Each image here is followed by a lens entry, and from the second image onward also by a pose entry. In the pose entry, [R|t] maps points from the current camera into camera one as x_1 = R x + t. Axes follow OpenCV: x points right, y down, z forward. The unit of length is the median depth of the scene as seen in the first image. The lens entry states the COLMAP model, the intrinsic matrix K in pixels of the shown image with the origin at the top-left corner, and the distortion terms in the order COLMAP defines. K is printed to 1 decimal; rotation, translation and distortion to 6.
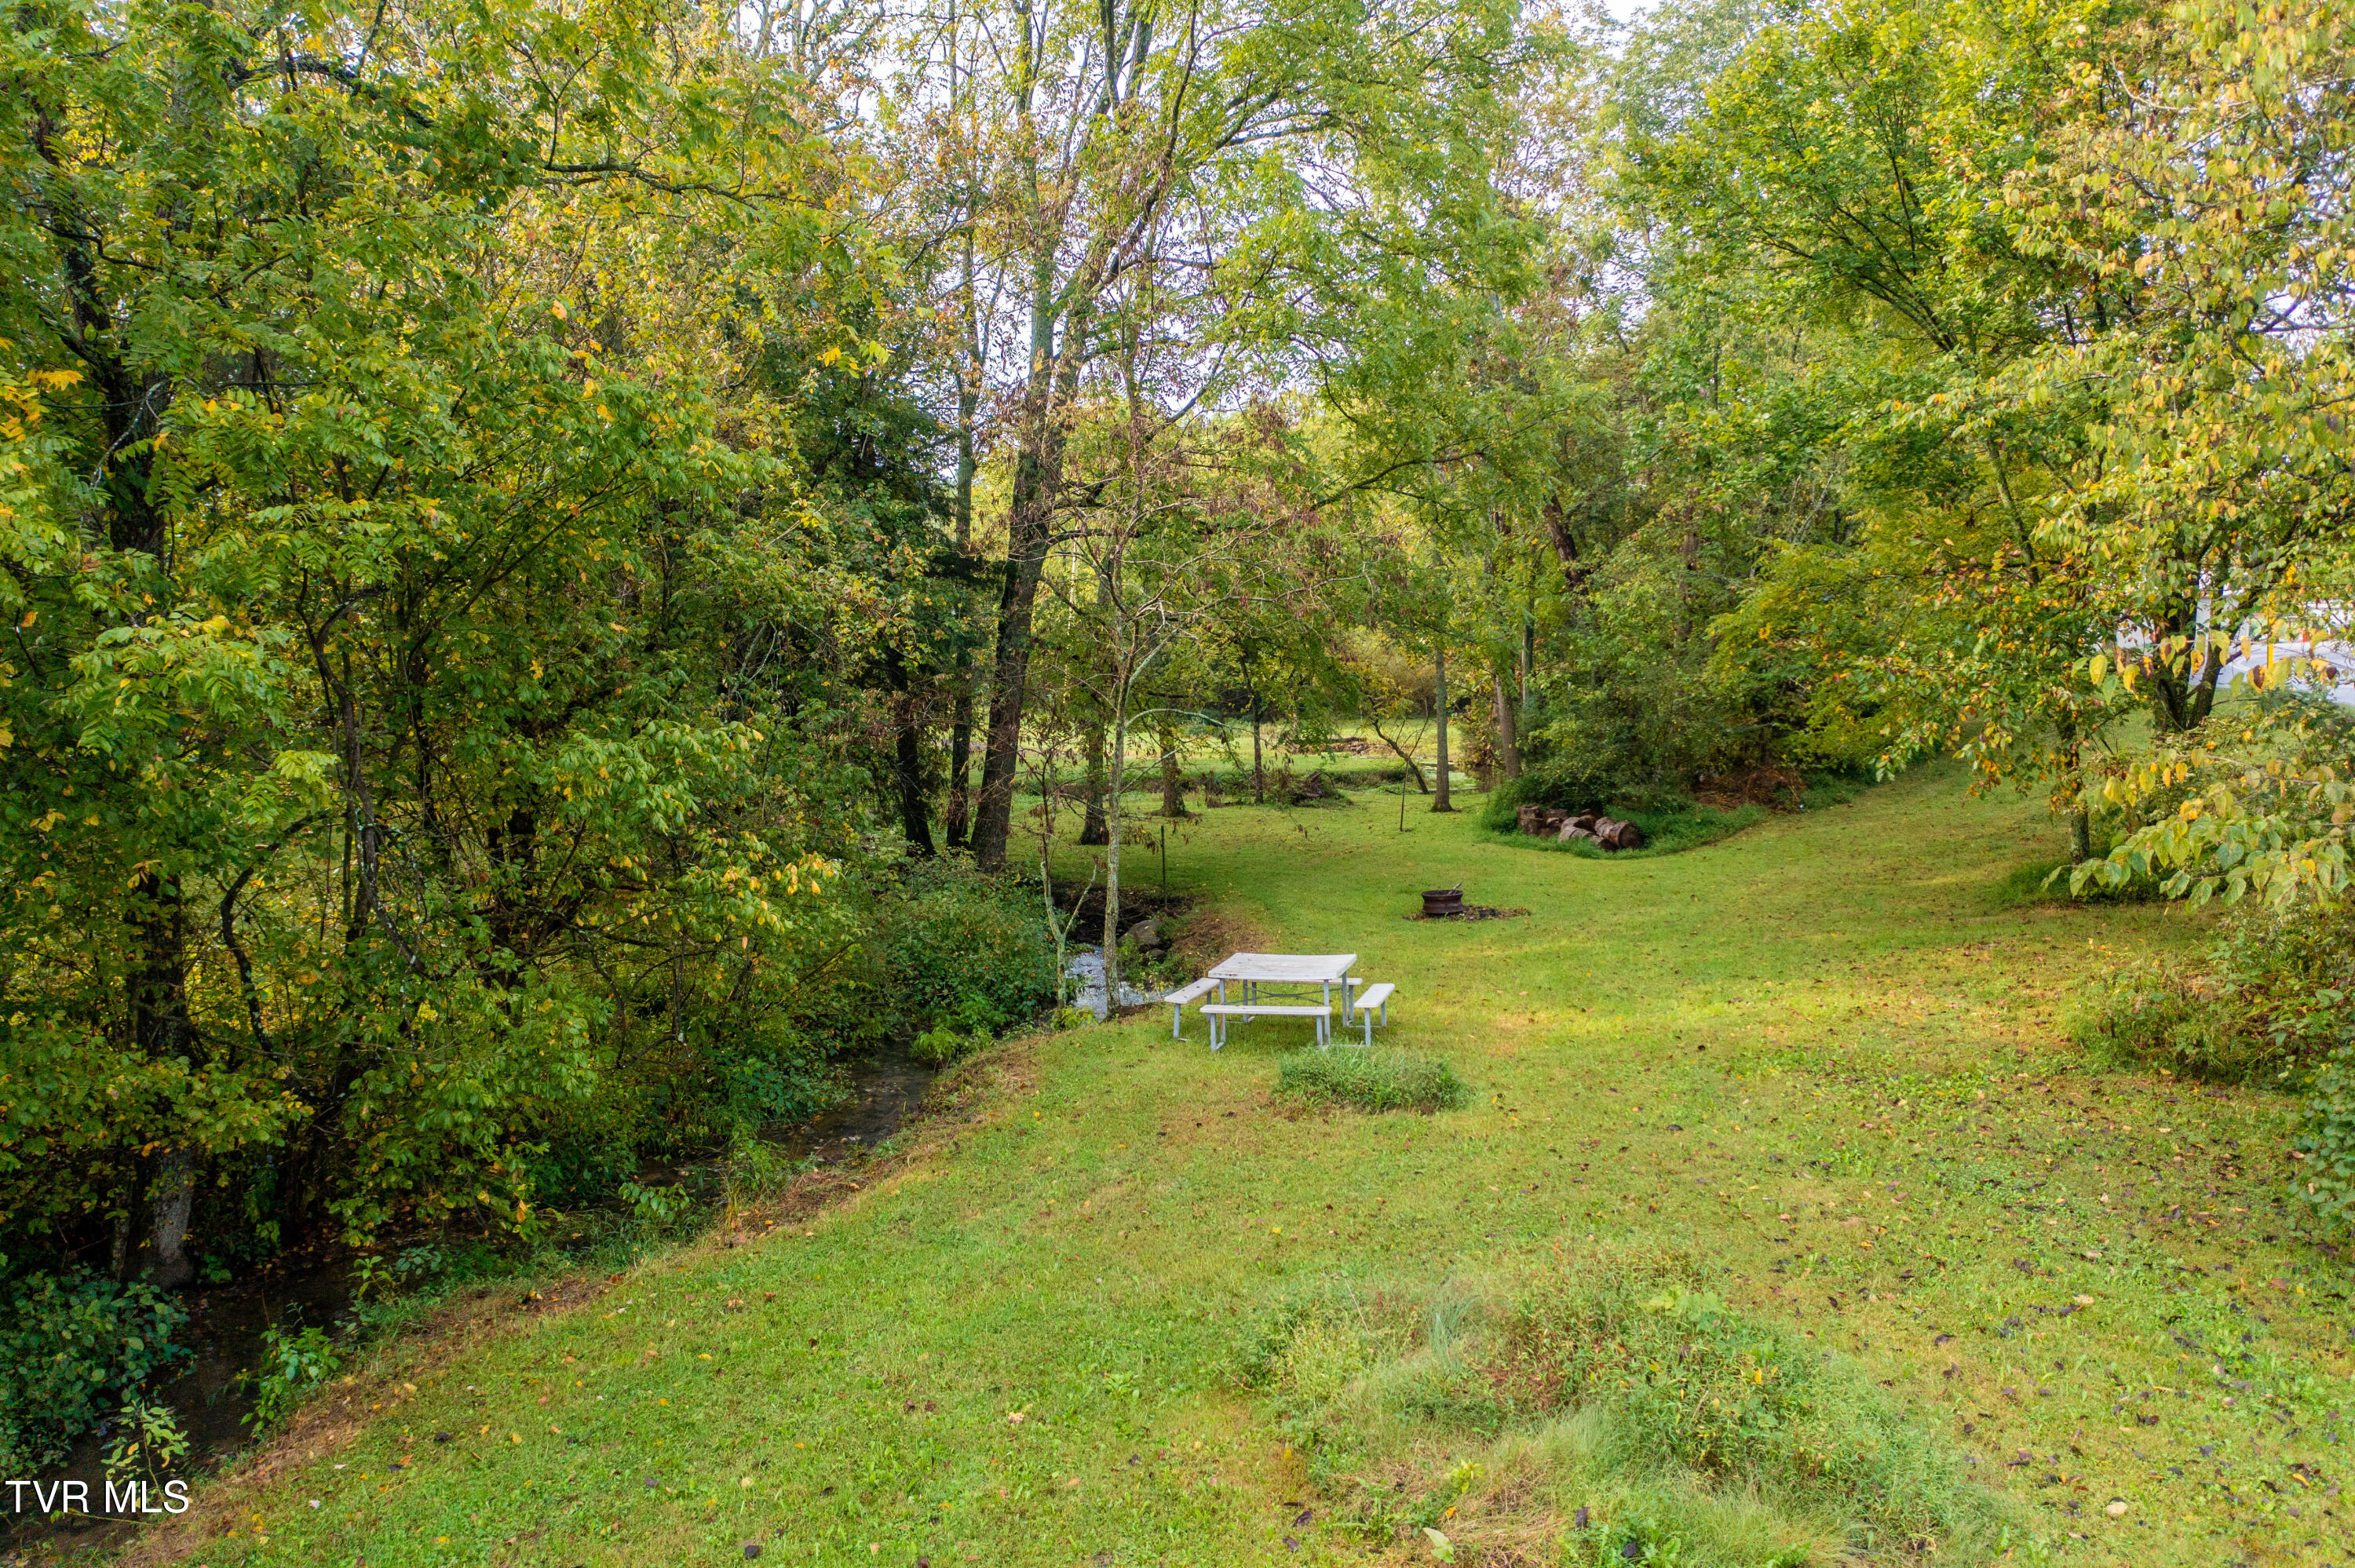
lens RADIAL K [[1873.8, 0, 1177.5], [0, 1873.8, 784.0], [0, 0, 1]] dist [-0.003588, 0.016444]
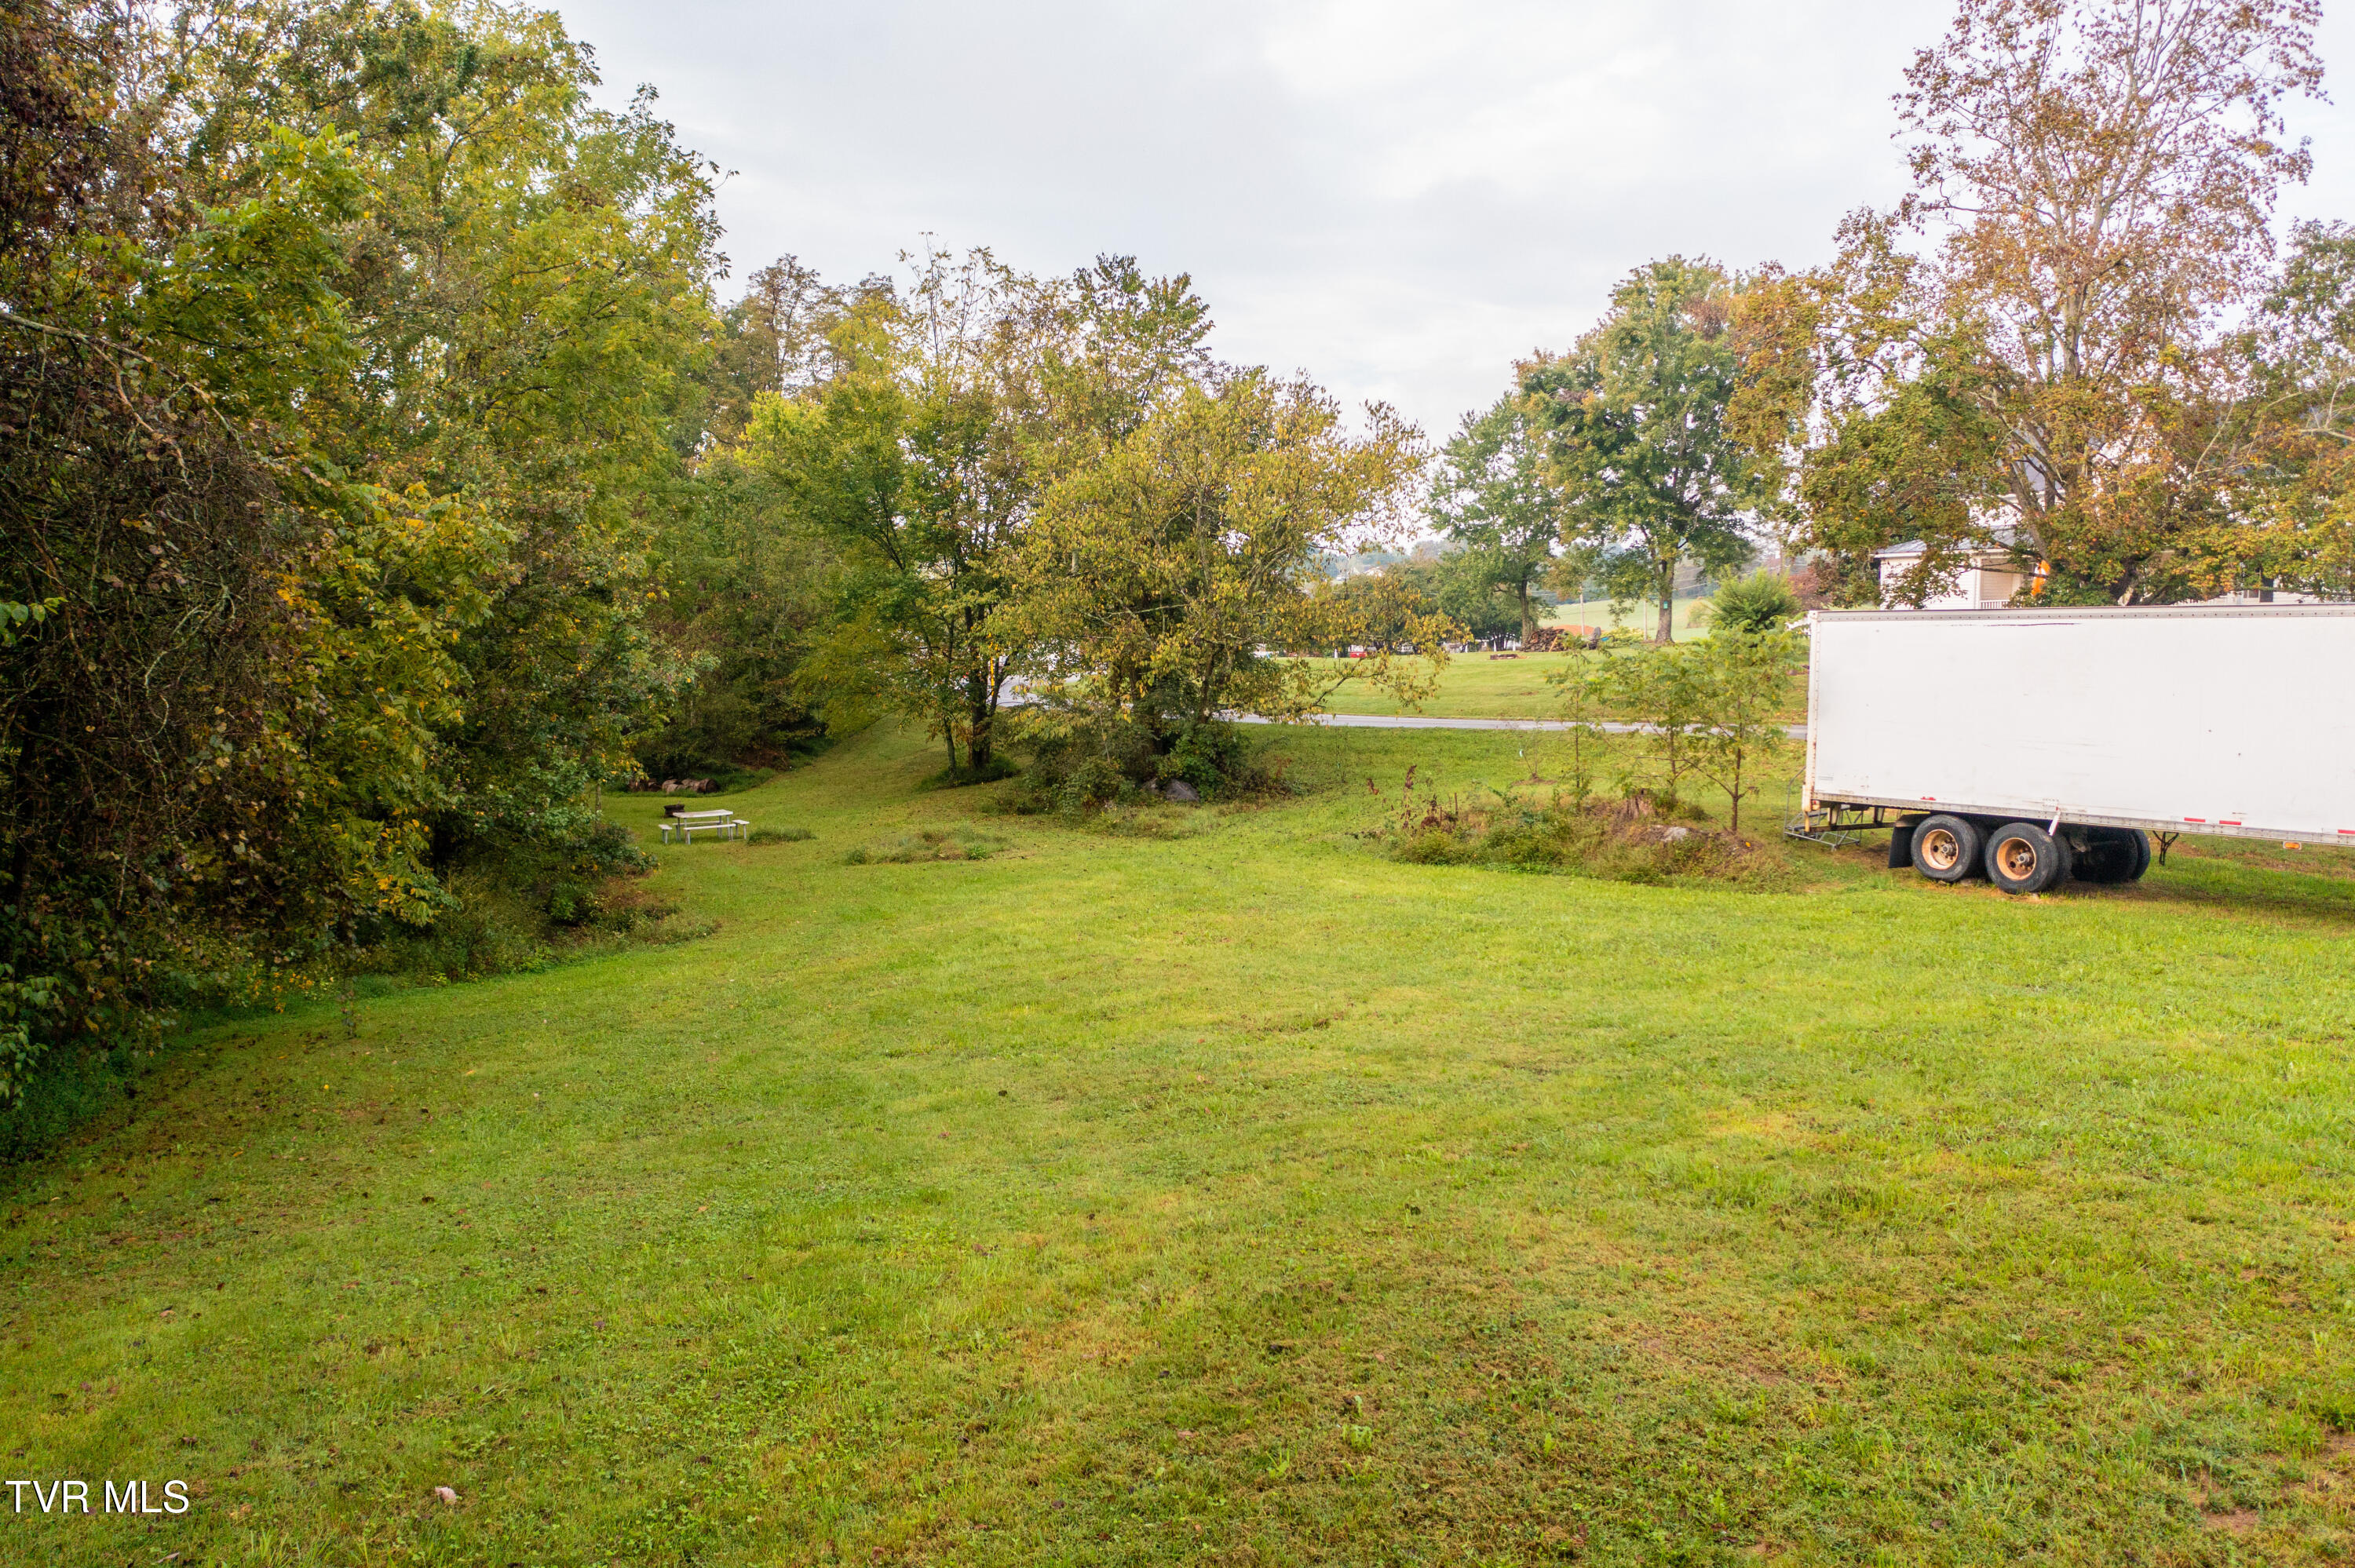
lens RADIAL K [[1873.8, 0, 1177.5], [0, 1873.8, 784.0], [0, 0, 1]] dist [-0.003588, 0.016444]
pose [[0.784325, -0.045920, 0.618649, -0.594468], [0.057542, 0.998342, 0.001151, 0.054572], [-0.617676, 0.034696, 0.785667, -0.815549]]
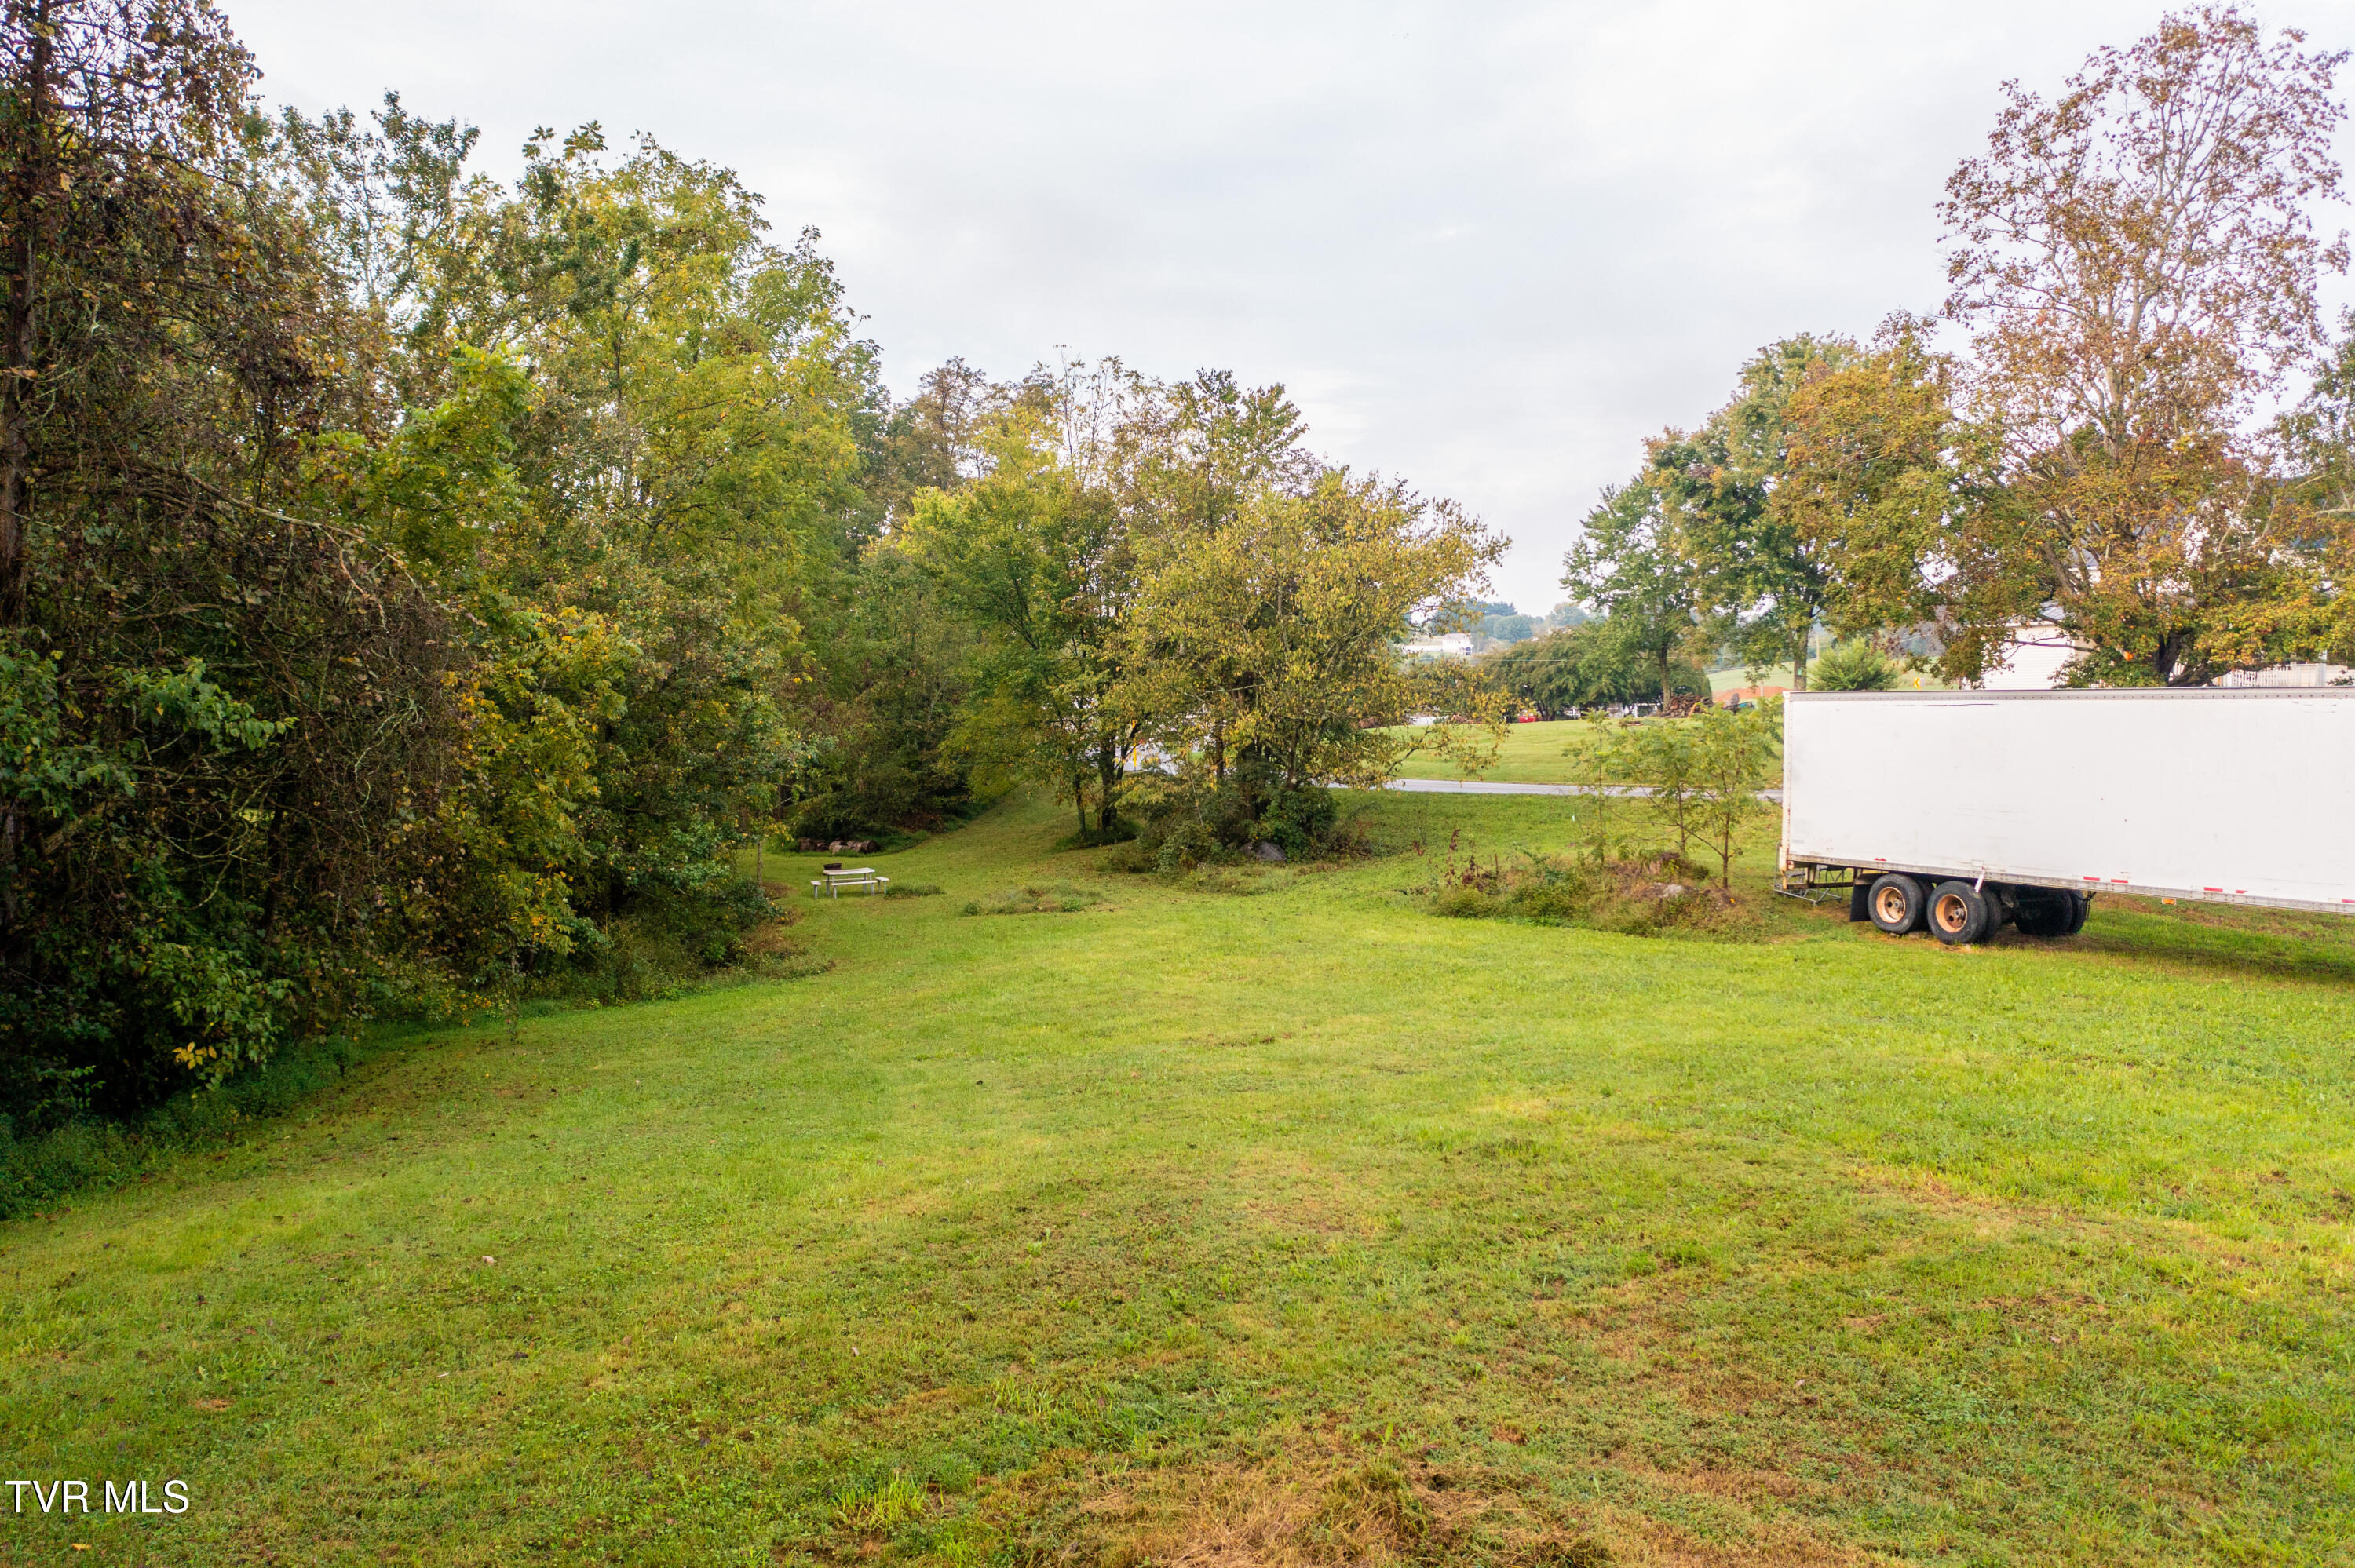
lens RADIAL K [[1873.8, 0, 1177.5], [0, 1873.8, 784.0], [0, 0, 1]] dist [-0.003588, 0.016444]
pose [[0.846485, -0.026851, 0.531736, -0.610262], [0.055579, 0.997727, -0.038096, 0.060431], [-0.529504, 0.061800, 0.846053, -0.990215]]
